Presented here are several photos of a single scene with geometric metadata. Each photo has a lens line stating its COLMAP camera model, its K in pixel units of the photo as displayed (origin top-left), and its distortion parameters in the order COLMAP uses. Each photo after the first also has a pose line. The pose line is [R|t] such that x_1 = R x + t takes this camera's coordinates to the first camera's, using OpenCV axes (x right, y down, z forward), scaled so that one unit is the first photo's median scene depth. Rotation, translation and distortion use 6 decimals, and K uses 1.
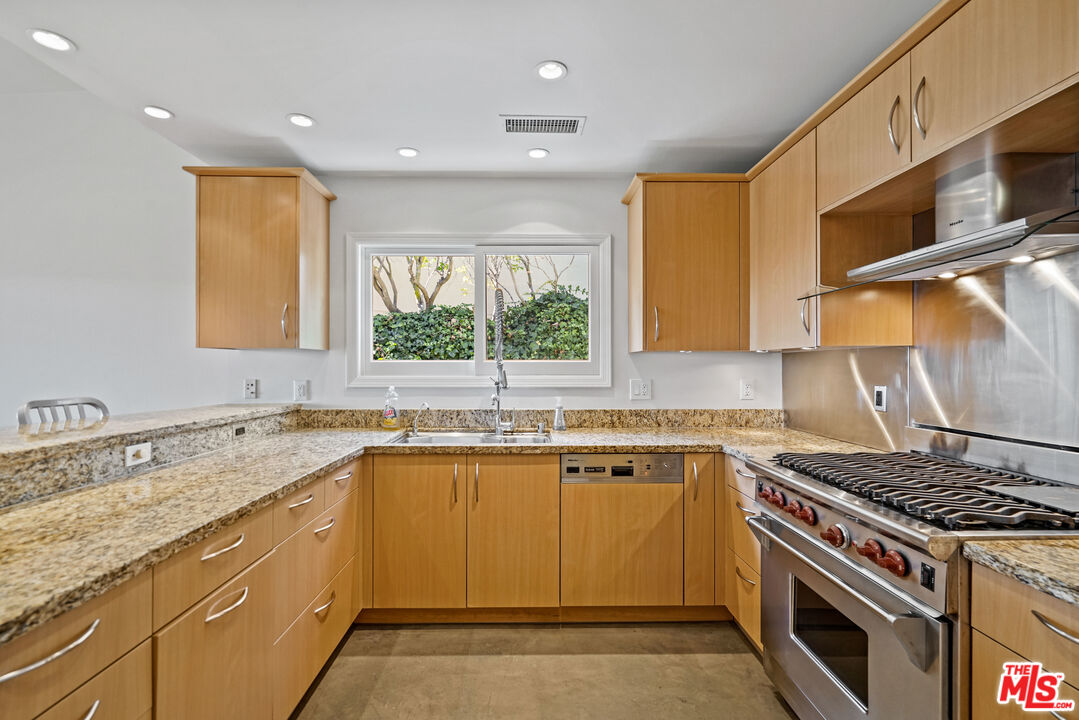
lens RADIAL K [[497.0, 0, 532.9], [0, 497.0, 361.3], [0, 0, 1]] dist [-0.010377, -0.000281]
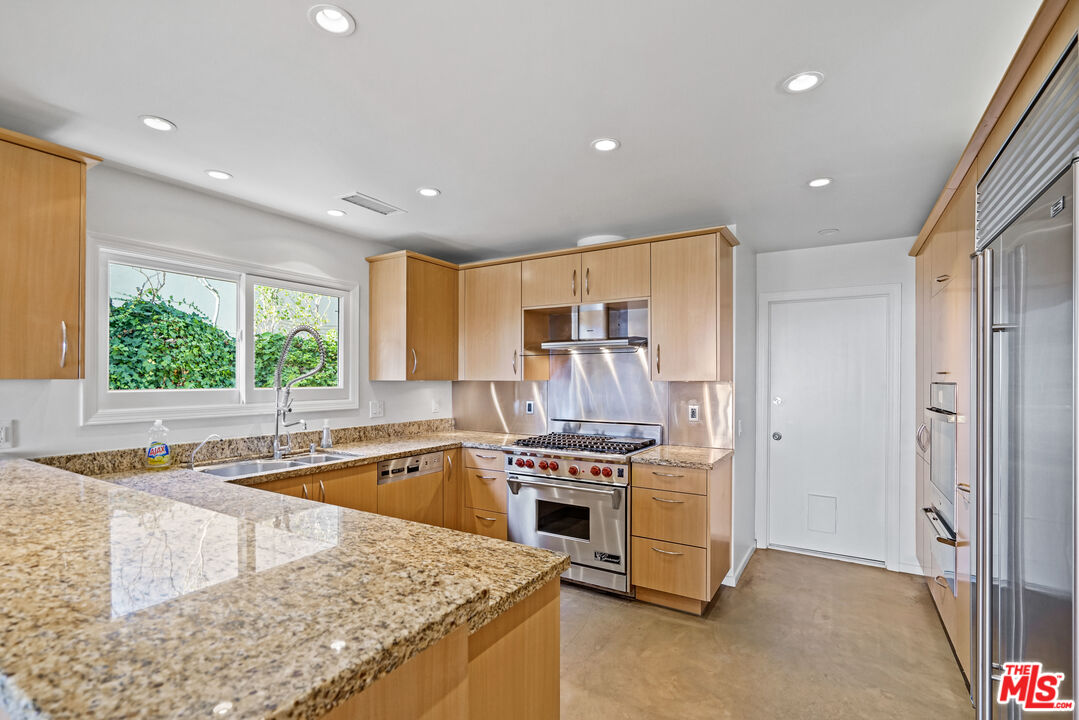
lens RADIAL K [[497.0, 0, 533.1], [0, 497.0, 368.9], [0, 0, 1]] dist [-0.010377, -0.000281]
pose [[0.547230, 0.016489, 0.836820, -0.706800], [-0.007837, 0.999863, -0.014577, -0.035185], [-0.836946, 0.001419, 0.547284, -0.035667]]
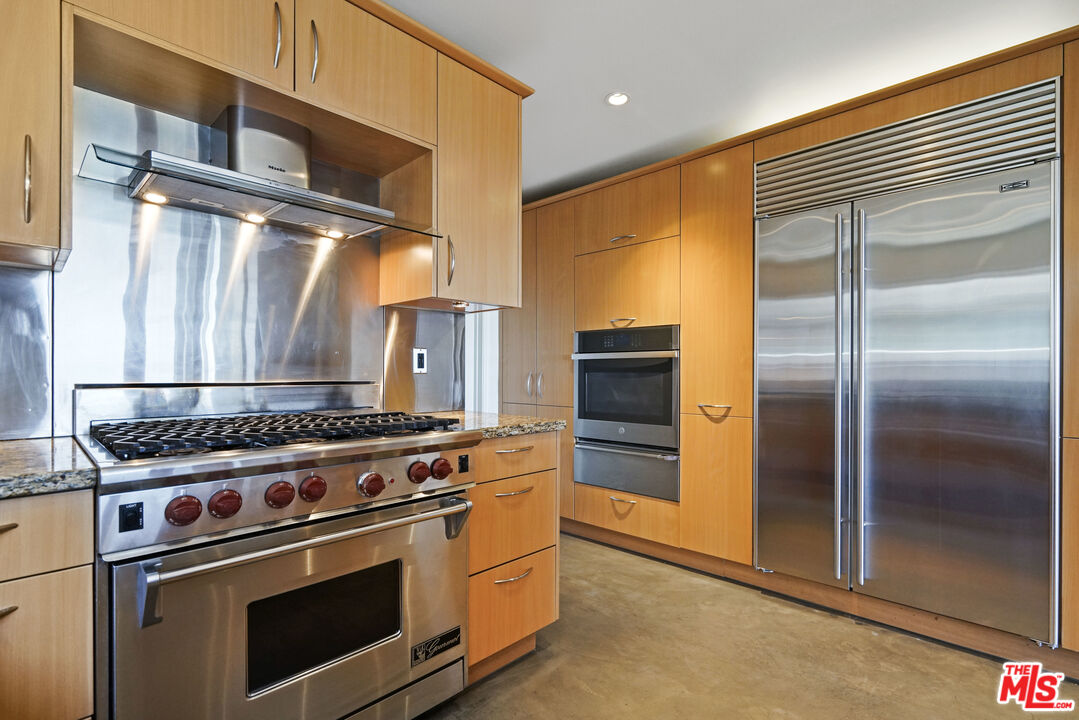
lens RADIAL K [[497.0, 0, 540.8], [0, 497.0, 371.7], [0, 0, 1]] dist [-0.010377, -0.000281]
pose [[-0.692592, 0.000369, 0.721330, -0.137560], [-0.004639, 0.999977, -0.004966, 0.077176], [-0.721315, -0.006785, -0.692574, 0.734155]]
